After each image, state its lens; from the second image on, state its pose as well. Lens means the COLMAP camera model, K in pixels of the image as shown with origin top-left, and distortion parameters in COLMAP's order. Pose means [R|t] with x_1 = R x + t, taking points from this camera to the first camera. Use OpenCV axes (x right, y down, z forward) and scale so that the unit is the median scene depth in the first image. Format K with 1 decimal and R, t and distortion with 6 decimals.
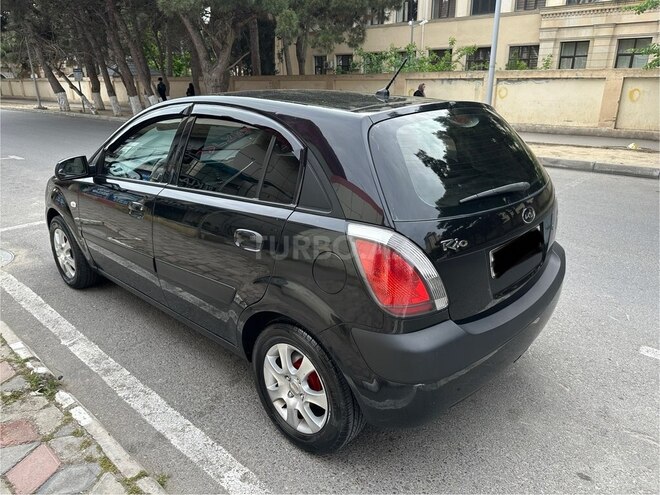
lens RADIAL K [[460.6, 0, 329.3], [0, 460.6, 248.8], [0, 0, 1]] dist [0.030158, -0.039591]
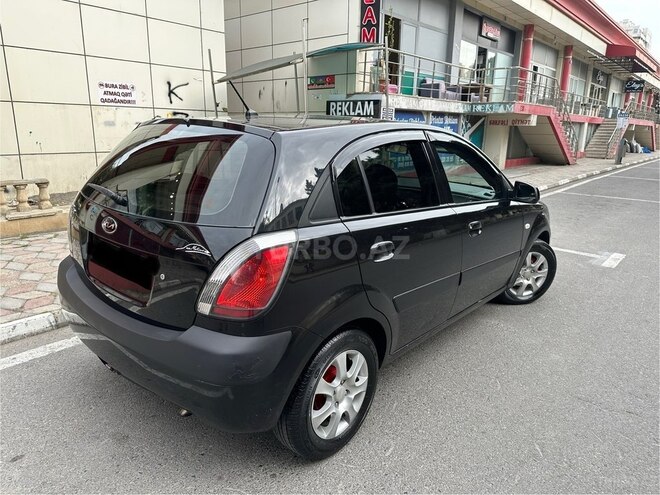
lens RADIAL K [[460.6, 0, 329.2], [0, 460.6, 254.2], [0, 0, 1]] dist [0.030158, -0.039591]
pose [[0.039977, 0.269549, -0.962156, 0.790250], [-0.359127, 0.902458, 0.237903, -0.235153], [0.932432, 0.336026, 0.132880, 0.734406]]
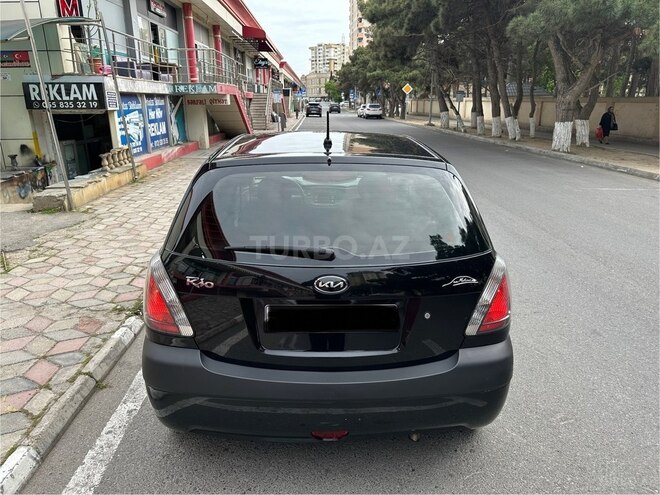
lens RADIAL K [[460.6, 0, 325.3], [0, 460.6, 247.5], [0, 0, 1]] dist [0.030158, -0.039591]
pose [[0.693634, 0.218401, -0.686420, 0.567578], [-0.243927, 0.967845, 0.061452, -0.108138], [0.677769, 0.124811, 0.724604, 0.179146]]
